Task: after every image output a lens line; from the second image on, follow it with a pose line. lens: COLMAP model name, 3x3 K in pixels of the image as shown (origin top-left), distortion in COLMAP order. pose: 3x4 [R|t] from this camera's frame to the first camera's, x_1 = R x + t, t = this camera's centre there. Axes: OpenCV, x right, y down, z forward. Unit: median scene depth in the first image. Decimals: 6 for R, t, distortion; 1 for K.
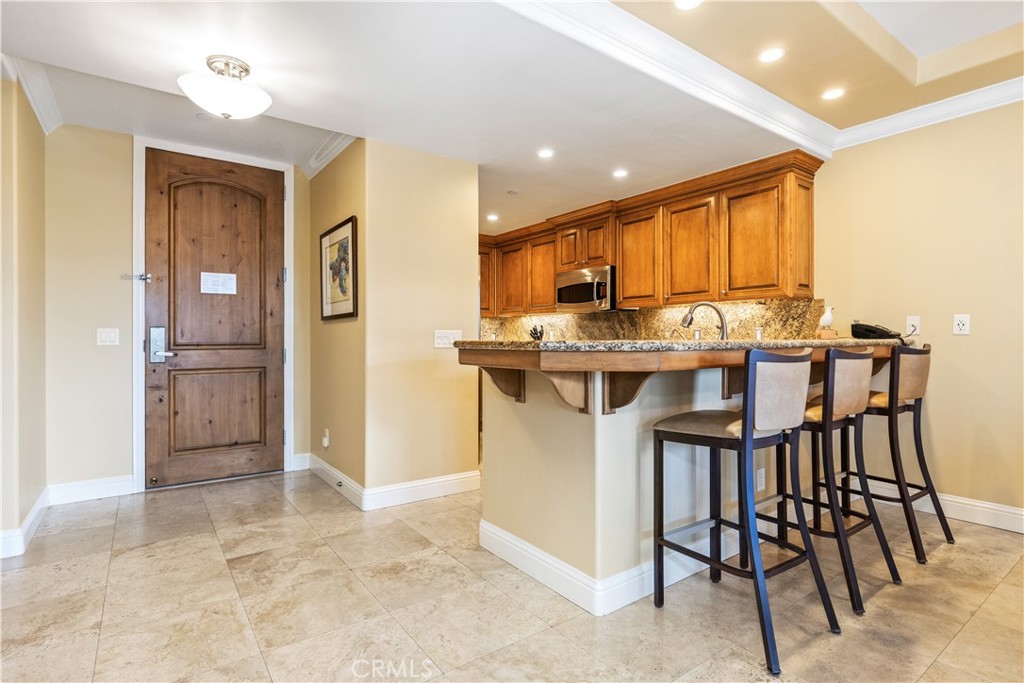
lens RADIAL K [[503.2, 0, 508.3], [0, 503.2, 340.6], [0, 0, 1]] dist [0.001433, -0.001374]
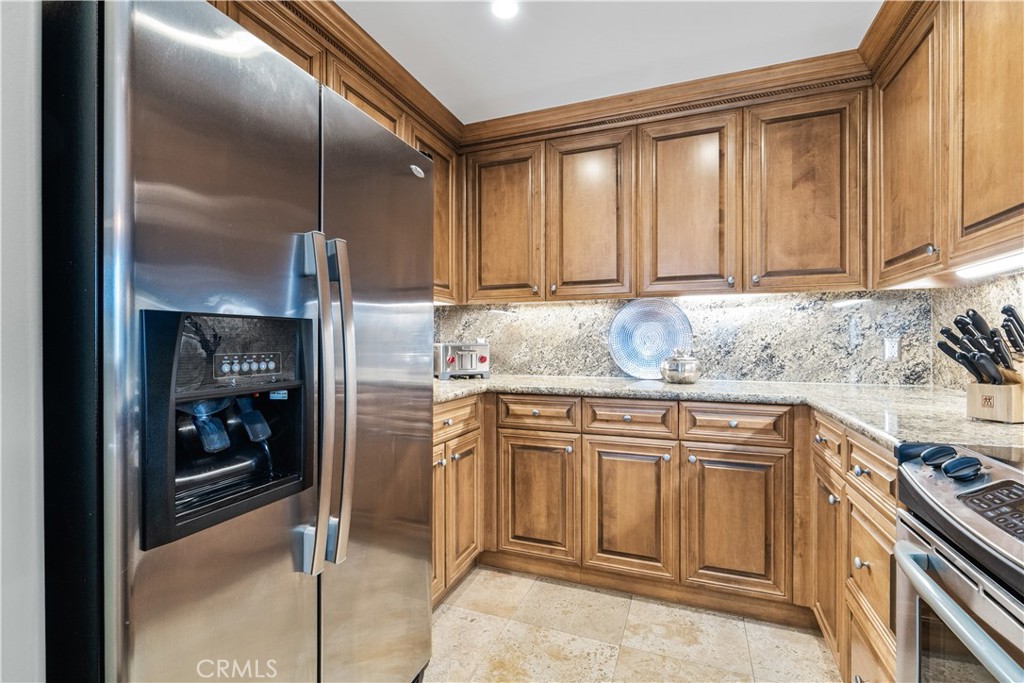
lens RADIAL K [[466.9, 0, 506.6], [0, 466.9, 344.5], [0, 0, 1]] dist [0.000236, -0.001625]
pose [[0.531982, 0.008076, -0.846717, 0.183261], [-0.005385, 0.999967, 0.006154, -0.020090], [0.846739, 0.001285, 0.532007, 1.049528]]
